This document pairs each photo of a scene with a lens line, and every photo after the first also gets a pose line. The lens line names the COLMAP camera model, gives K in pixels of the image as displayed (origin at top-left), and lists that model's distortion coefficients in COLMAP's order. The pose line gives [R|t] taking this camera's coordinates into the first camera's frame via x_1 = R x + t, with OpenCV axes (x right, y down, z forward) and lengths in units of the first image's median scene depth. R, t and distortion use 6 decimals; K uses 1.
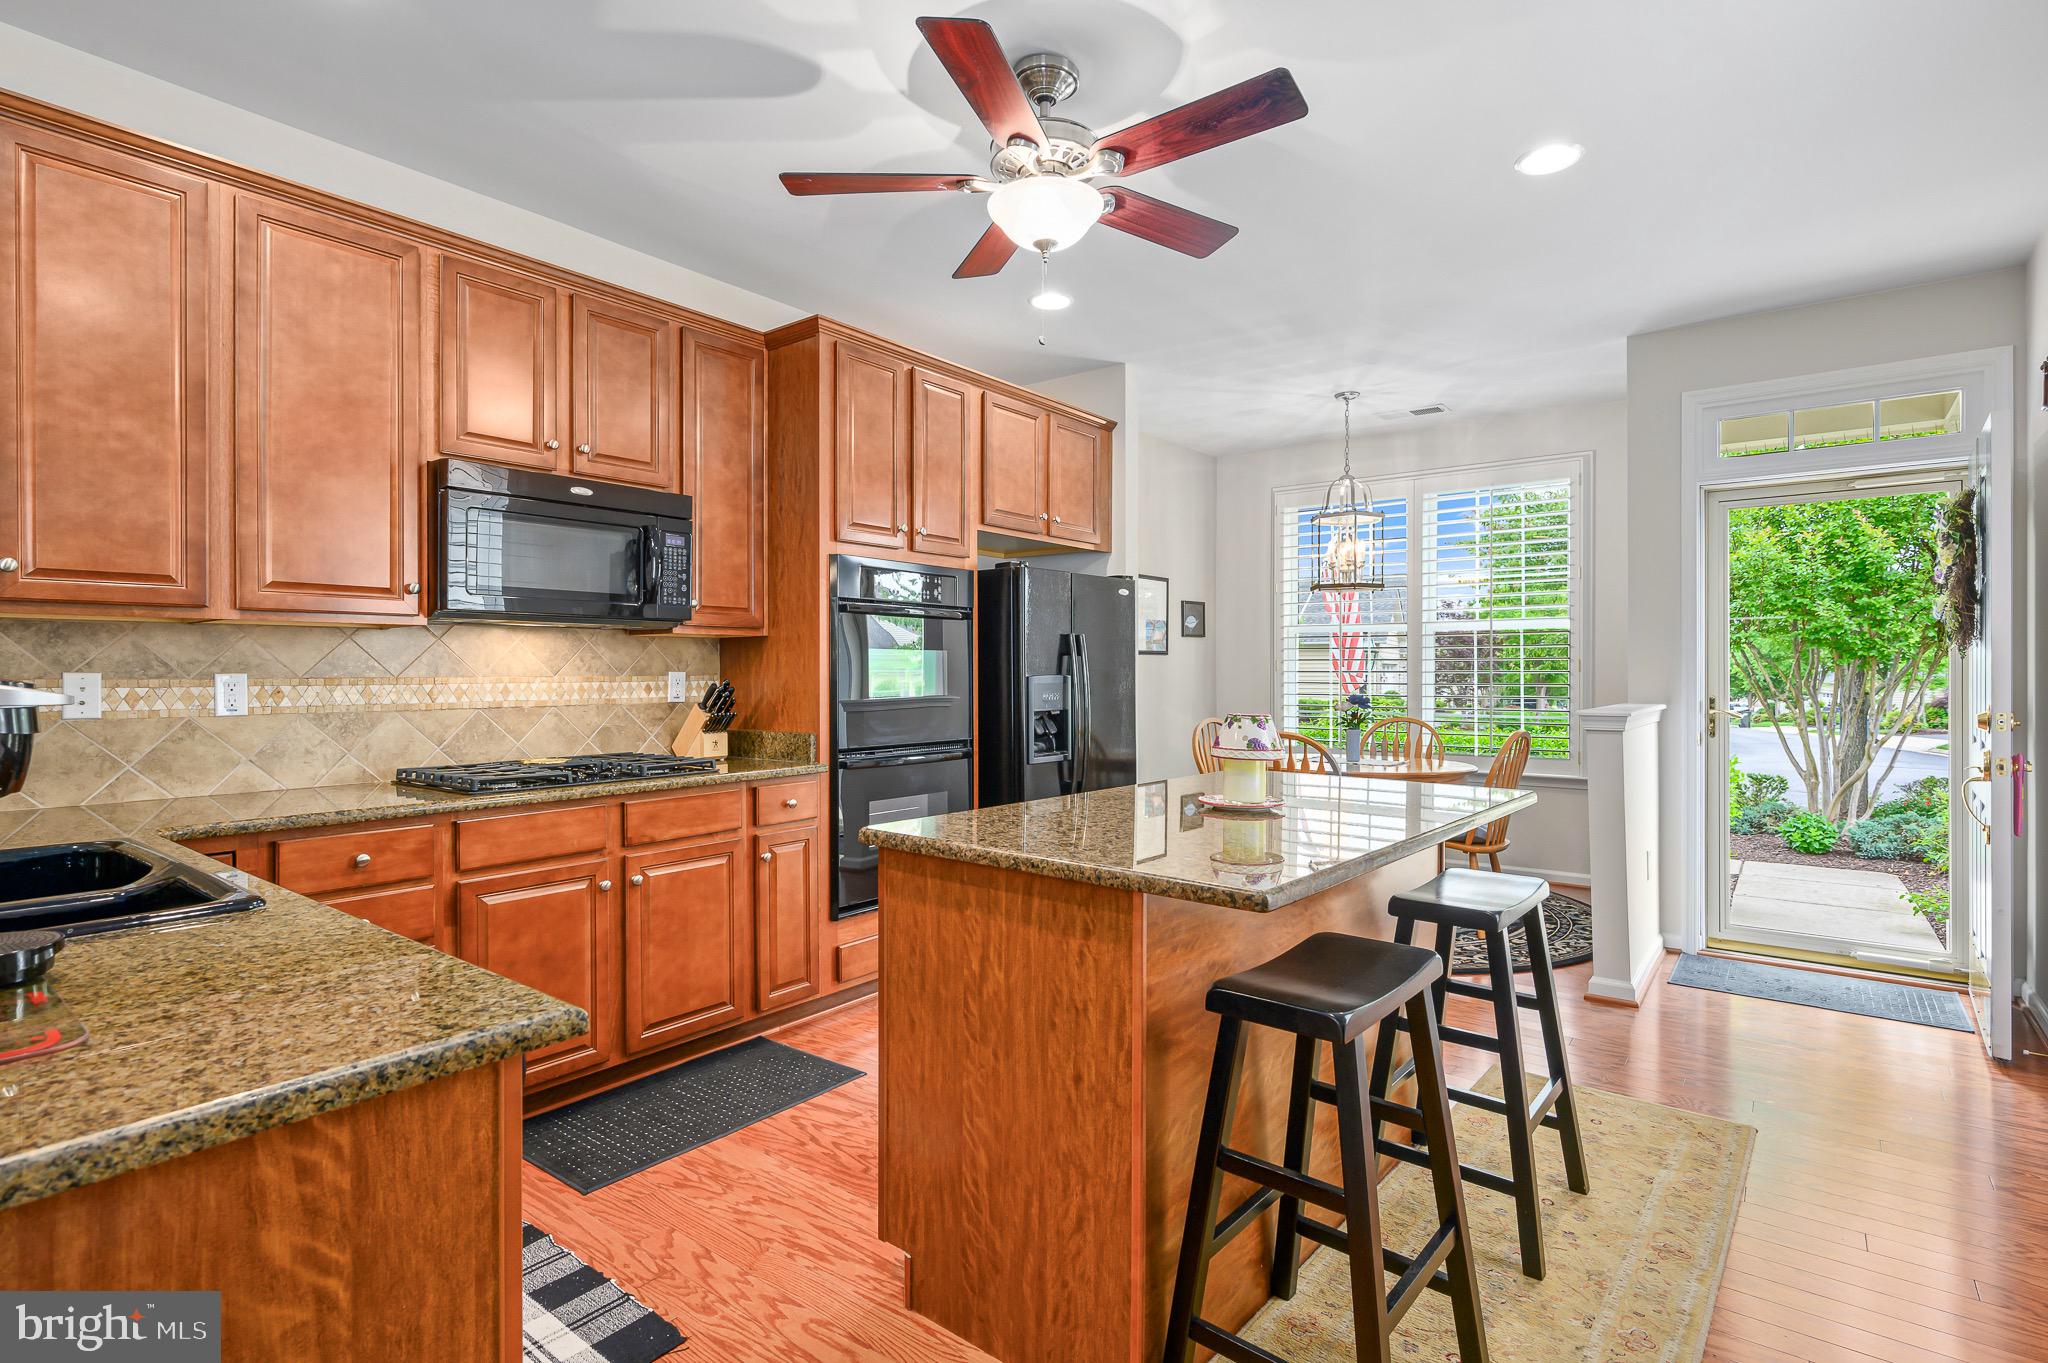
lens RADIAL K [[993.0, 0, 1023.6], [0, 993.0, 676.5], [0, 0, 1]] dist [-0.000033, 0.000178]
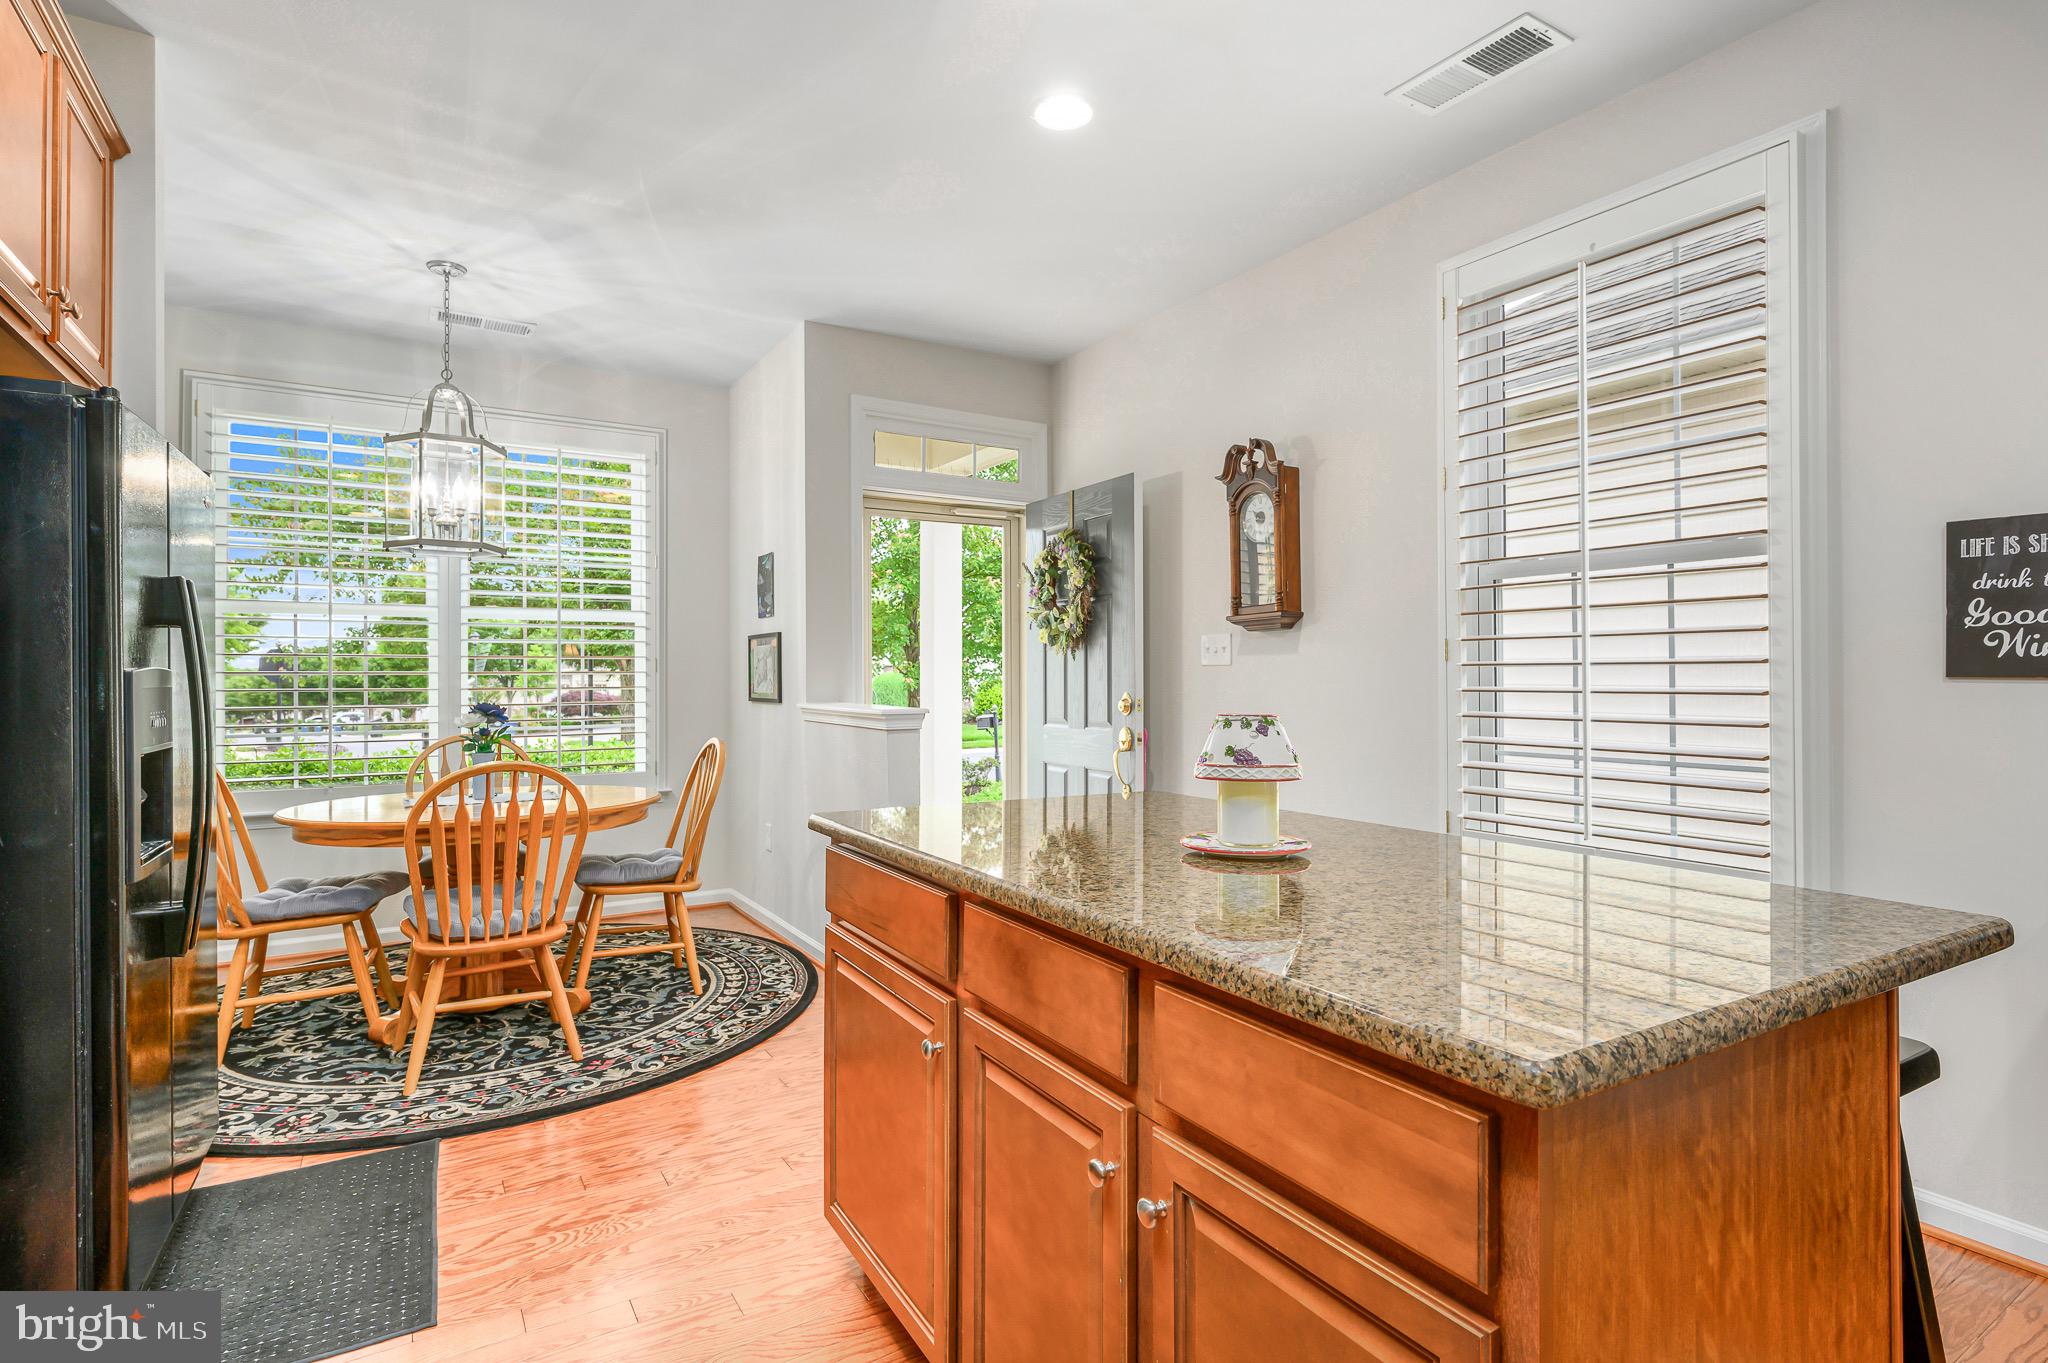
lens RADIAL K [[1014.4, 0, 1038.1], [0, 1014.4, 672.9], [0, 0, 1]] dist [0.000669, 0.000067]
pose [[0.334377, 0.002825, 0.942435, -0.161302], [0.010276, 0.999925, -0.006643, 0.005489], [-0.942383, 0.011906, 0.334323, 0.305967]]
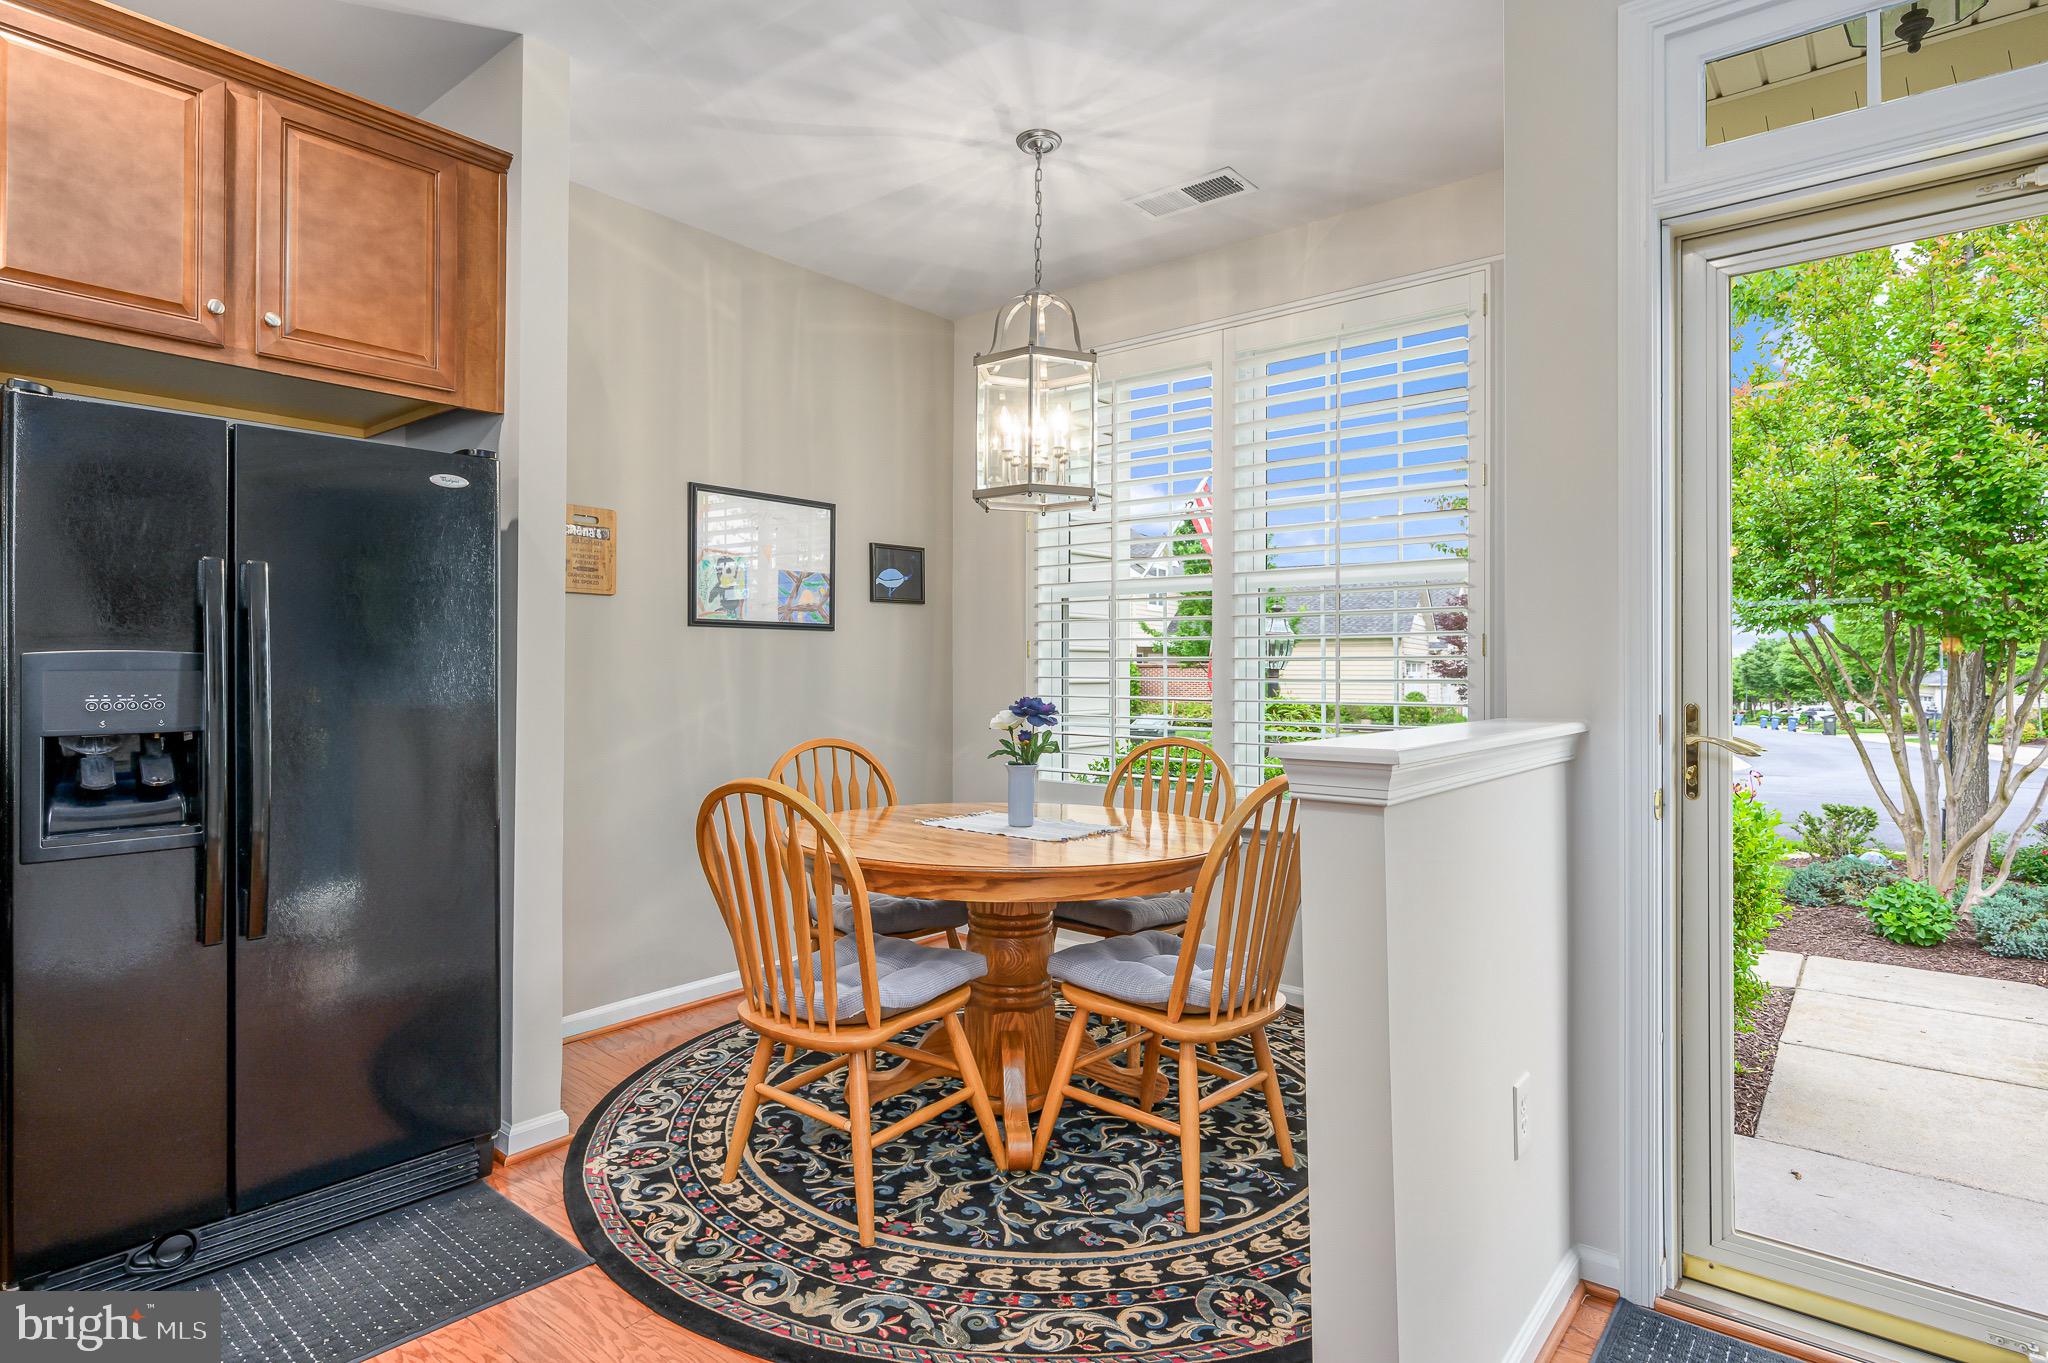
lens RADIAL K [[1061.3, 0, 1029.1], [0, 1061.3, 671.5], [0, 0, 1]] dist [0.001744, 0.000405]
pose [[0.999803, 0.002208, -0.019722, 0.266529], [-0.002288, 0.999989, -0.004061, 0.005261], [0.019713, 0.004105, 0.999797, 0.341618]]
